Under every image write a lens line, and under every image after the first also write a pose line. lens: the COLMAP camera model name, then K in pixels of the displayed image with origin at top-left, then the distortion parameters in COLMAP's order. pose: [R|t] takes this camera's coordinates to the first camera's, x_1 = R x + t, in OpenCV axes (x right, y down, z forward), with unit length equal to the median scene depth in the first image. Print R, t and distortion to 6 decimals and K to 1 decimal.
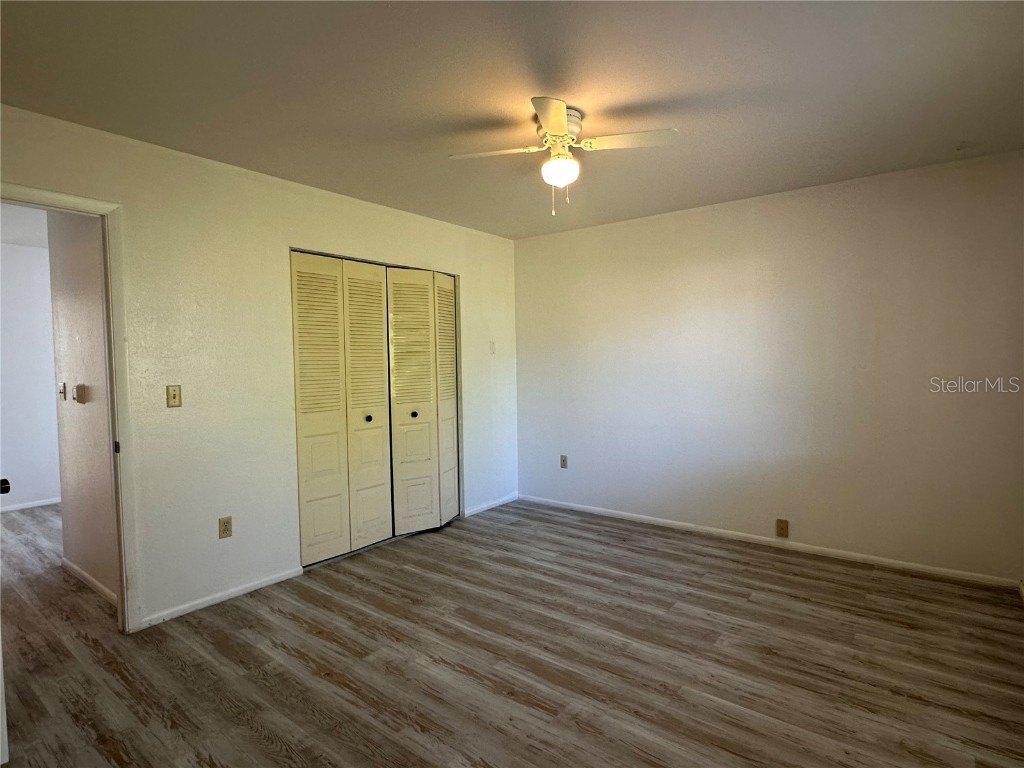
lens RADIAL K [[551.6, 0, 513.1], [0, 551.6, 388.1], [0, 0, 1]] dist [-0.003577, 0.002577]
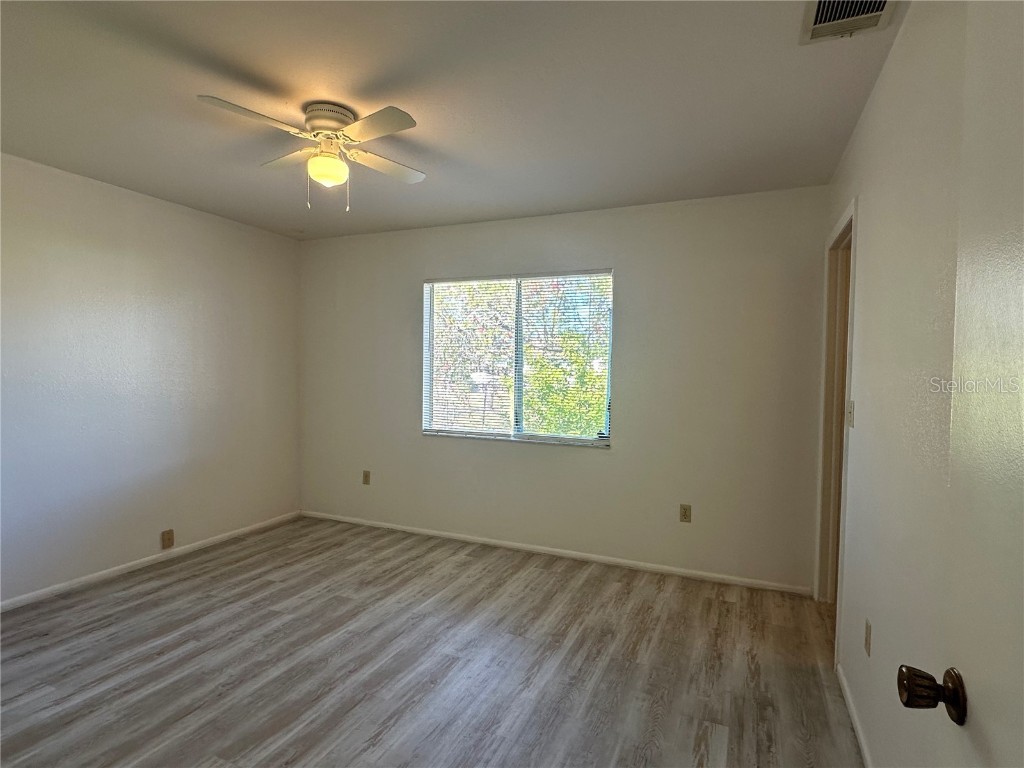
lens RADIAL K [[551.6, 0, 513.1], [0, 551.6, 388.1], [0, 0, 1]] dist [-0.003577, 0.002577]
pose [[-0.256002, -0.023996, 0.966378, -0.728030], [0.038980, 0.998622, 0.035123, -0.031564], [-0.965890, 0.046661, -0.254714, 0.751736]]
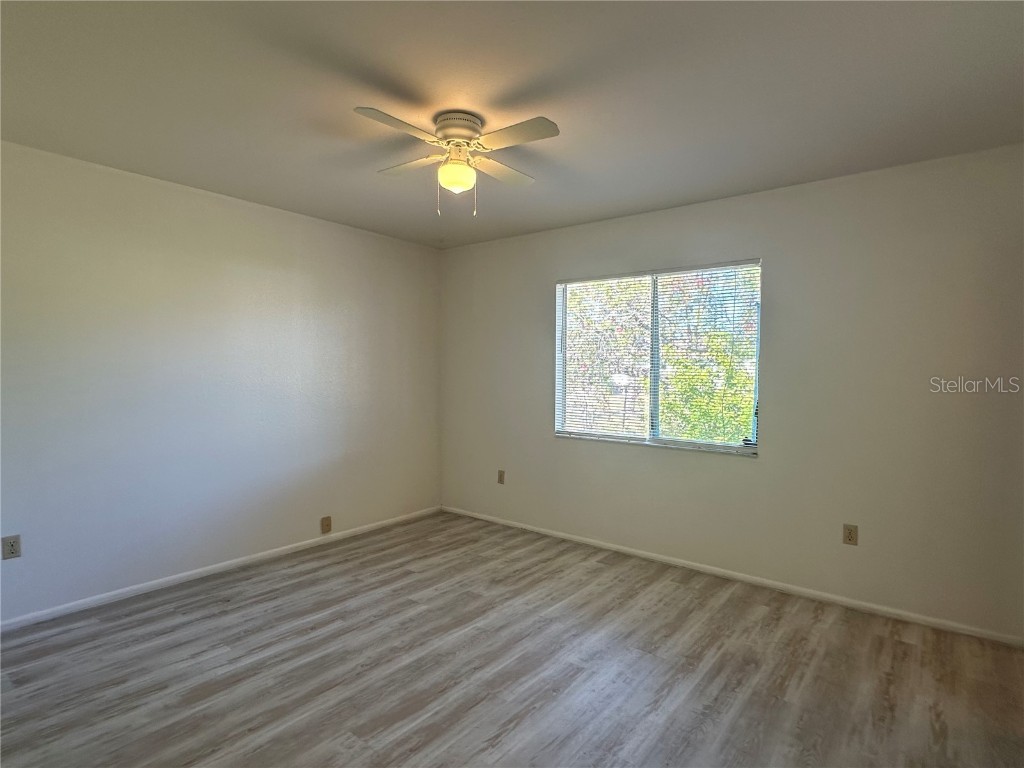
lens RADIAL K [[551.6, 0, 513.1], [0, 551.6, 388.1], [0, 0, 1]] dist [-0.003577, 0.002577]
pose [[-0.000598, -0.020492, 0.999790, -0.708835], [0.042721, 0.998877, 0.020499, -0.028377], [-0.999087, 0.042724, 0.000278, 0.723825]]
